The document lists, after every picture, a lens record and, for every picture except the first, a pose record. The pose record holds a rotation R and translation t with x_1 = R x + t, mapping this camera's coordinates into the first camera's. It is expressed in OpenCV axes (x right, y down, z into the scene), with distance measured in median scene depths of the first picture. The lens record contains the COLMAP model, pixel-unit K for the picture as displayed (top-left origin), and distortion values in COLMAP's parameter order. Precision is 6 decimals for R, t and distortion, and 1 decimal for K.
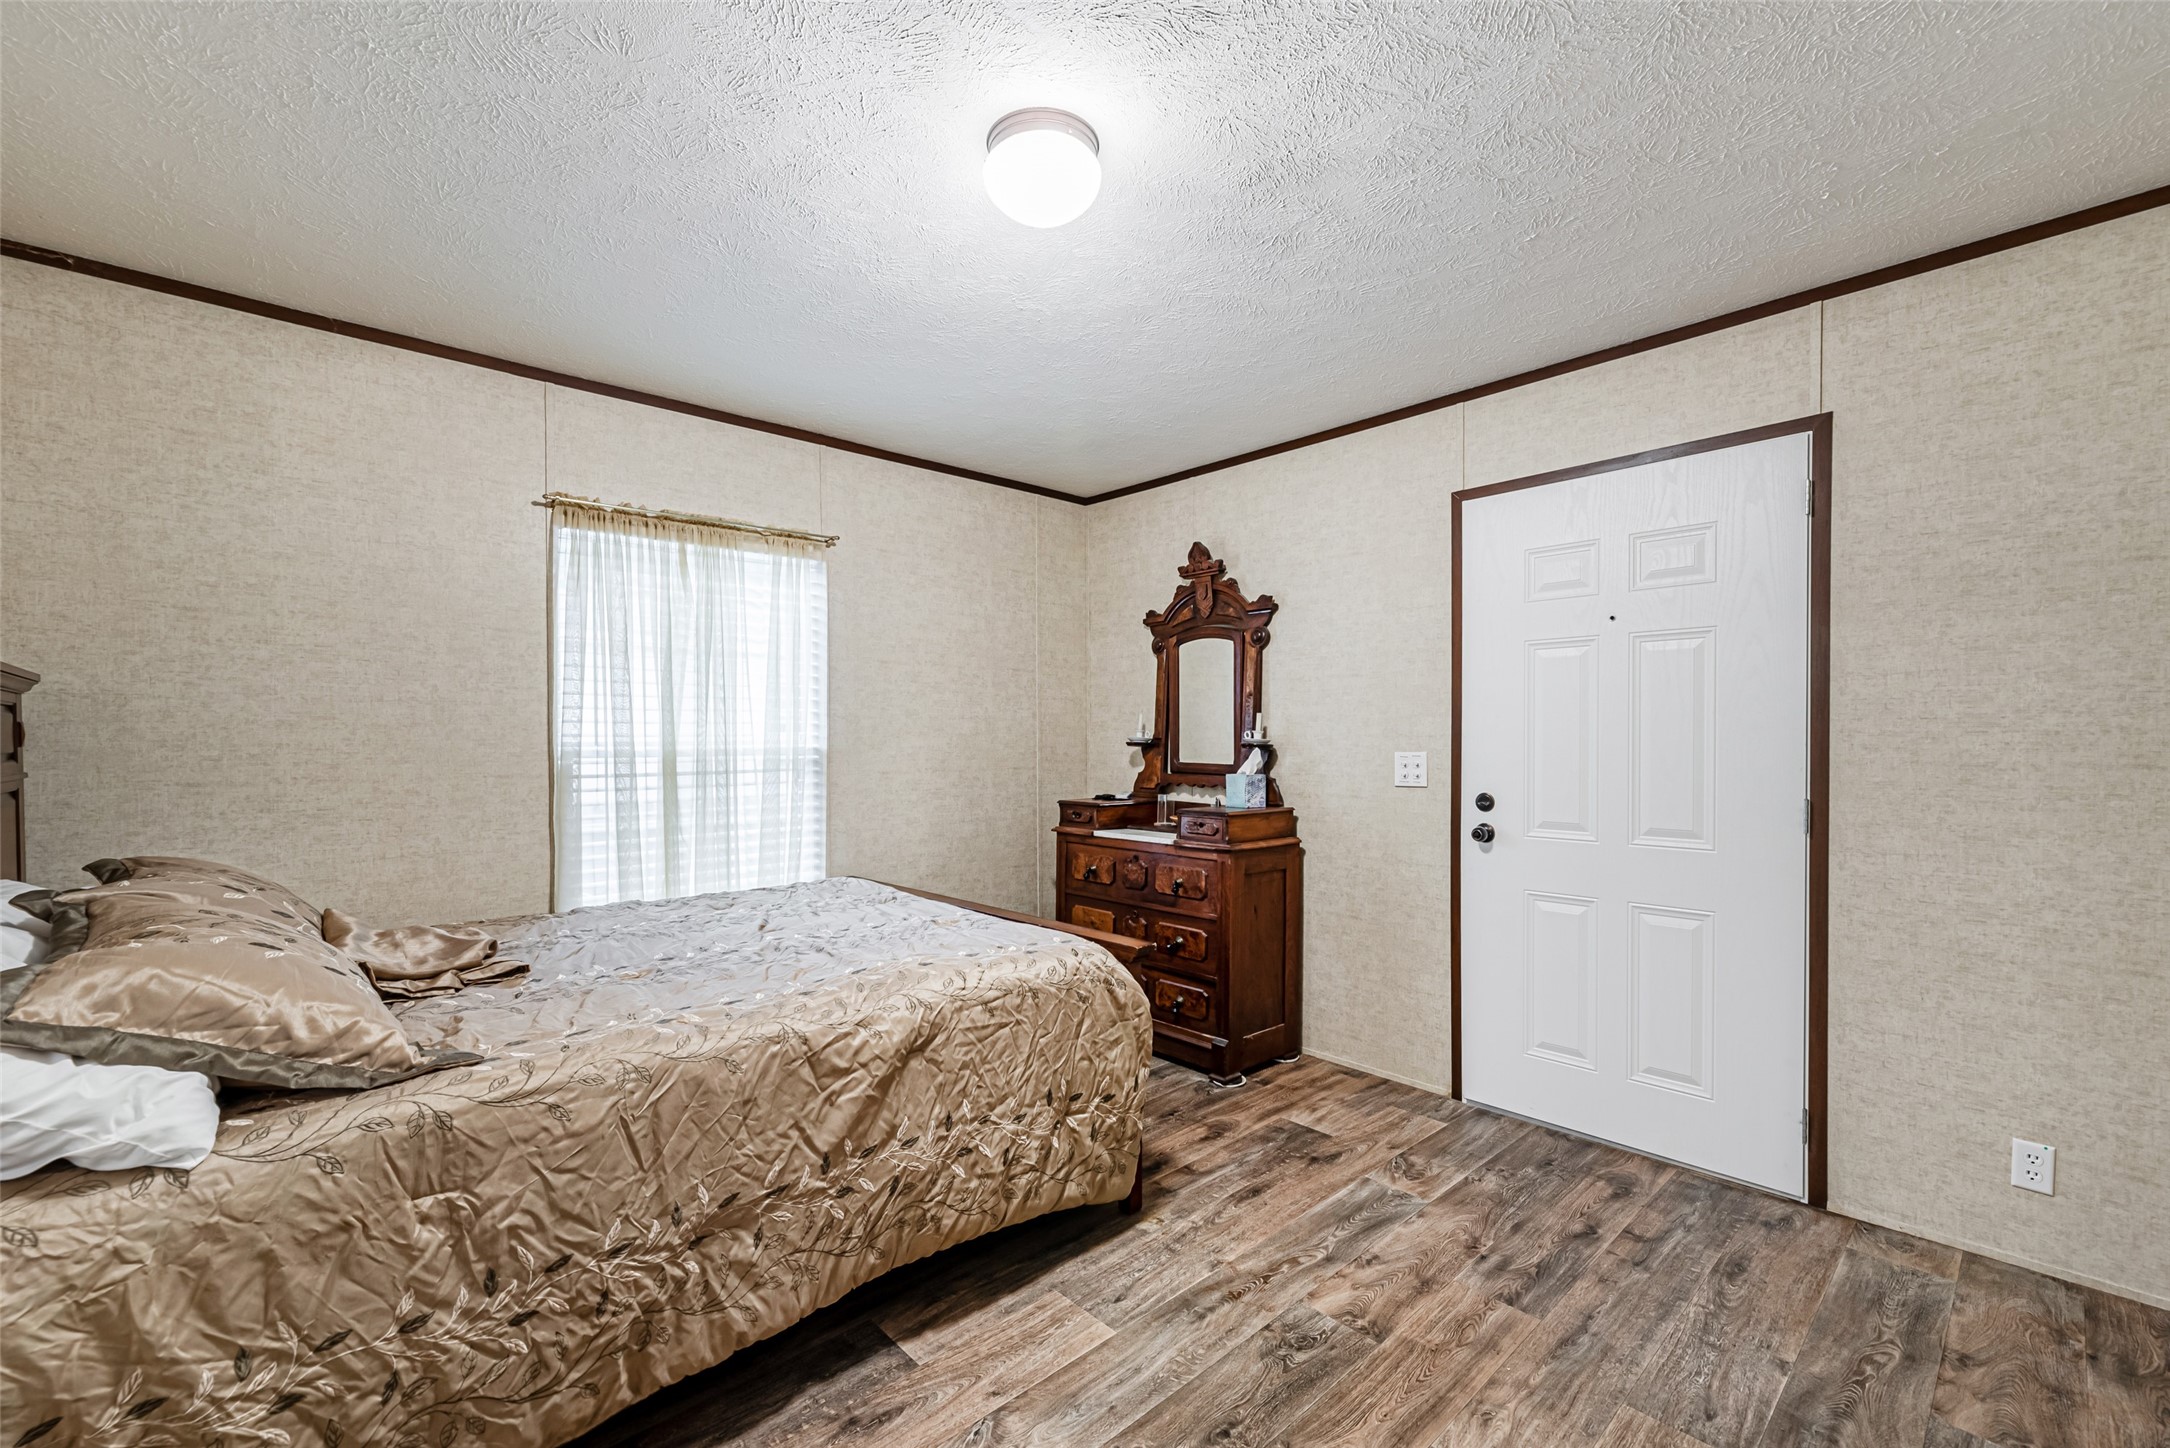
lens RADIAL K [[891.9, 0, 1093.7], [0, 891.9, 727.4], [0, 0, 1]] dist [-0.005371, -0.000753]
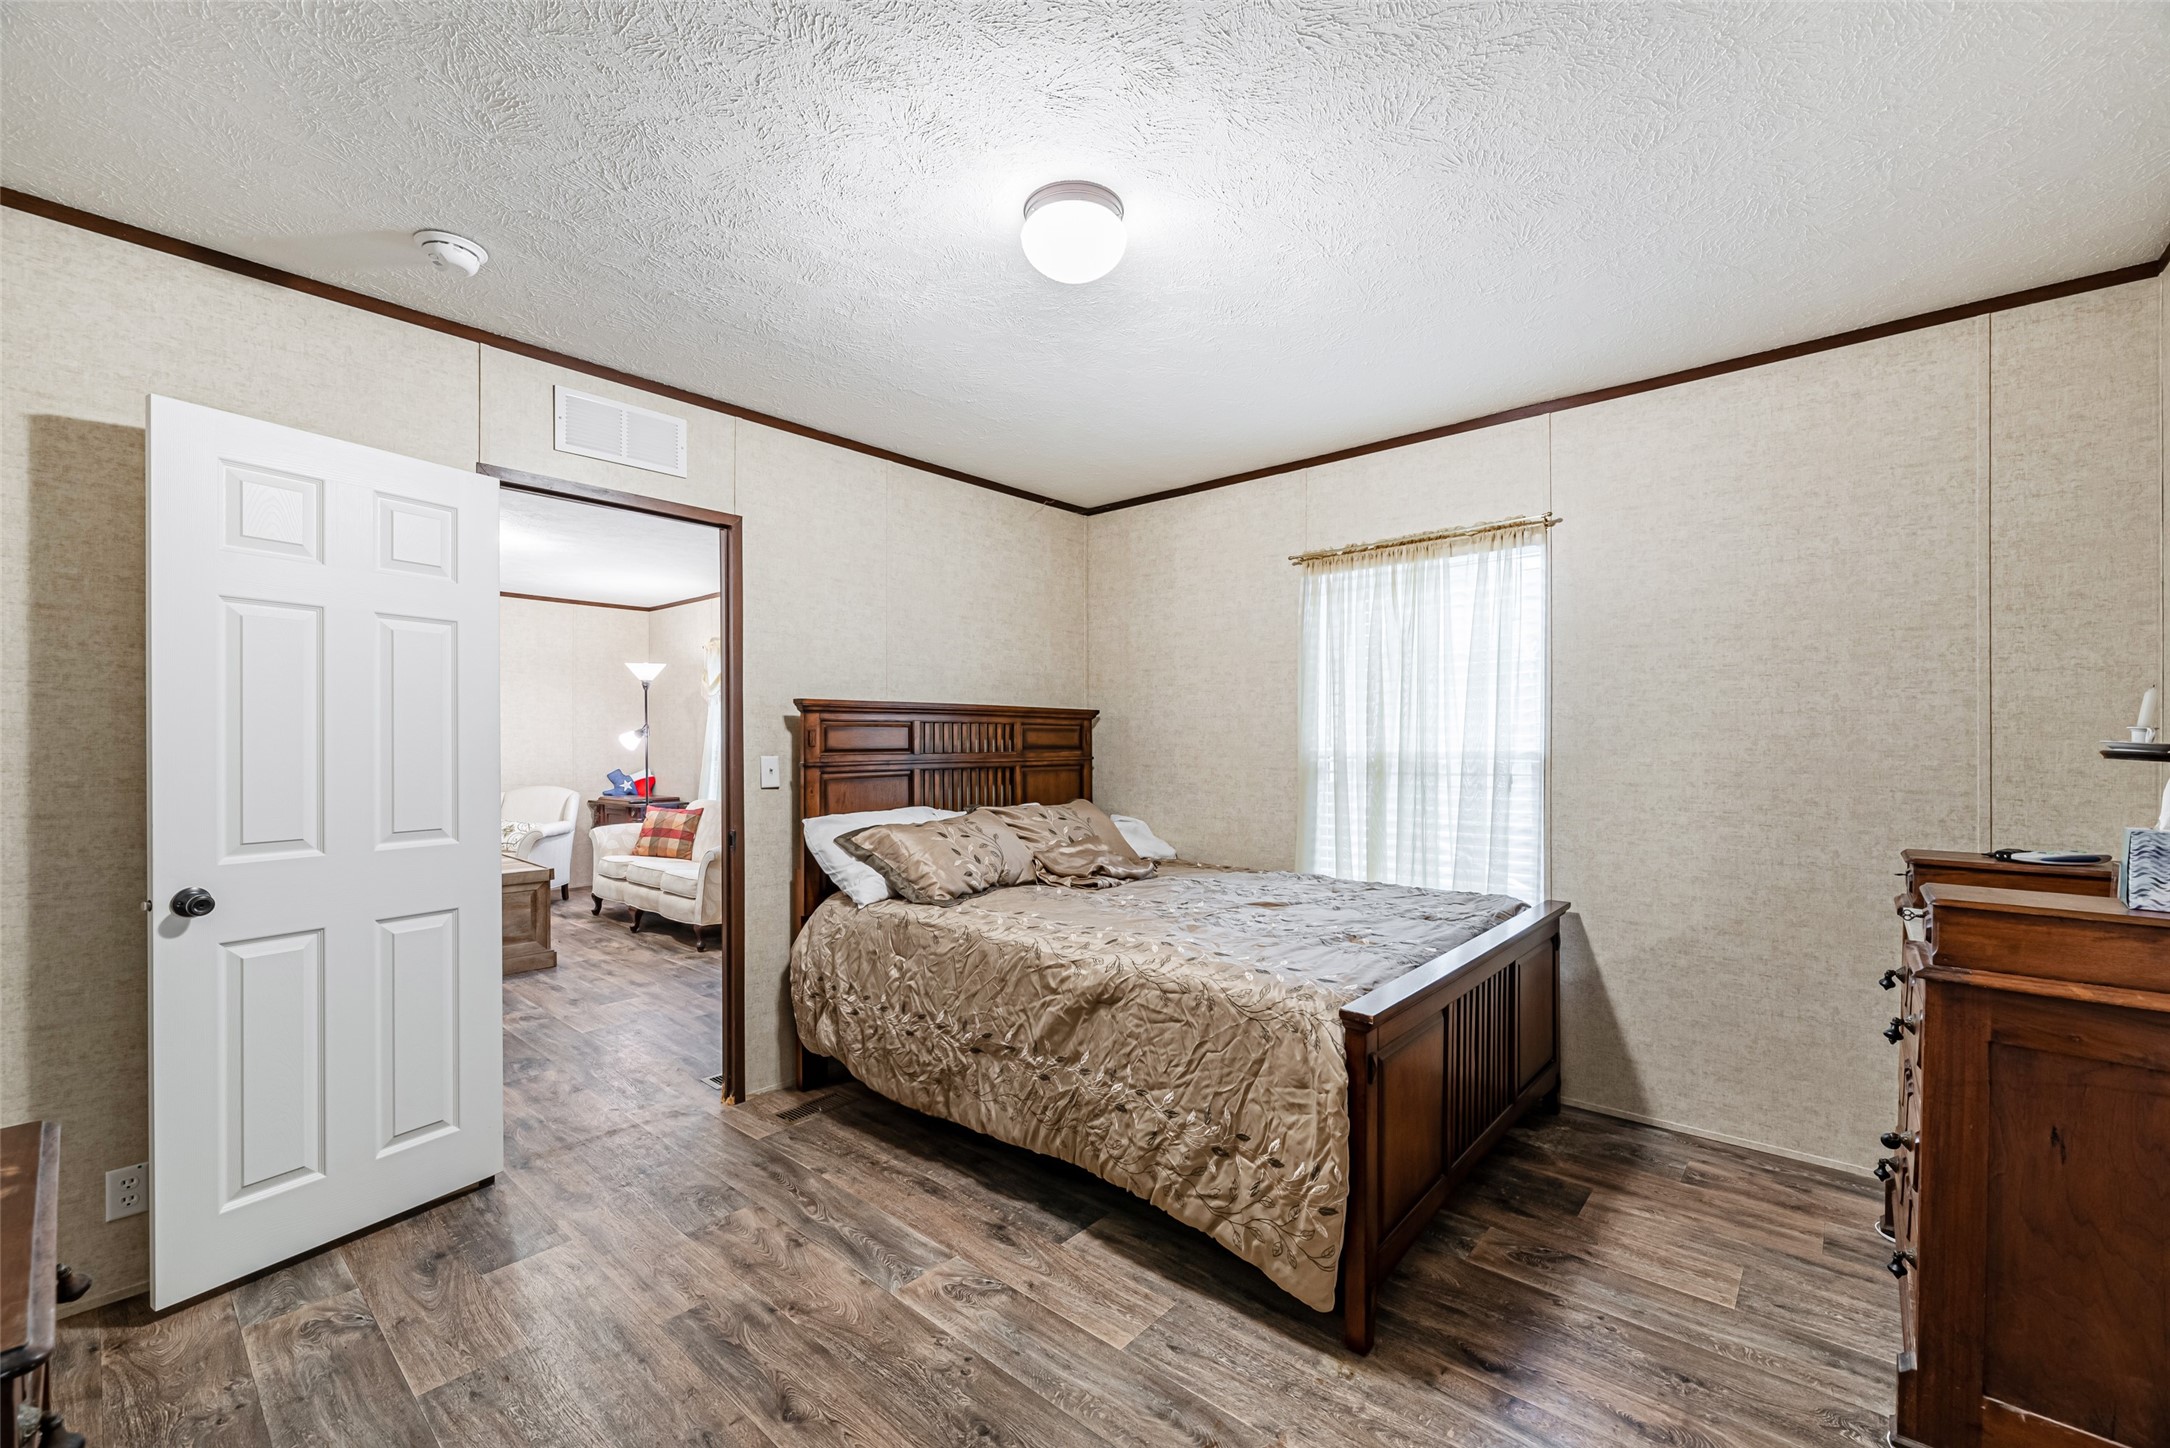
lens RADIAL K [[891.9, 0, 1118.5], [0, 891.9, 748.5], [0, 0, 1]] dist [-0.005371, -0.000753]
pose [[0.117048, 0.004993, -0.993114, 0.964694], [0.005601, 0.999968, 0.005688, 0.017638], [0.993110, -0.006229, 0.117016, 0.868351]]
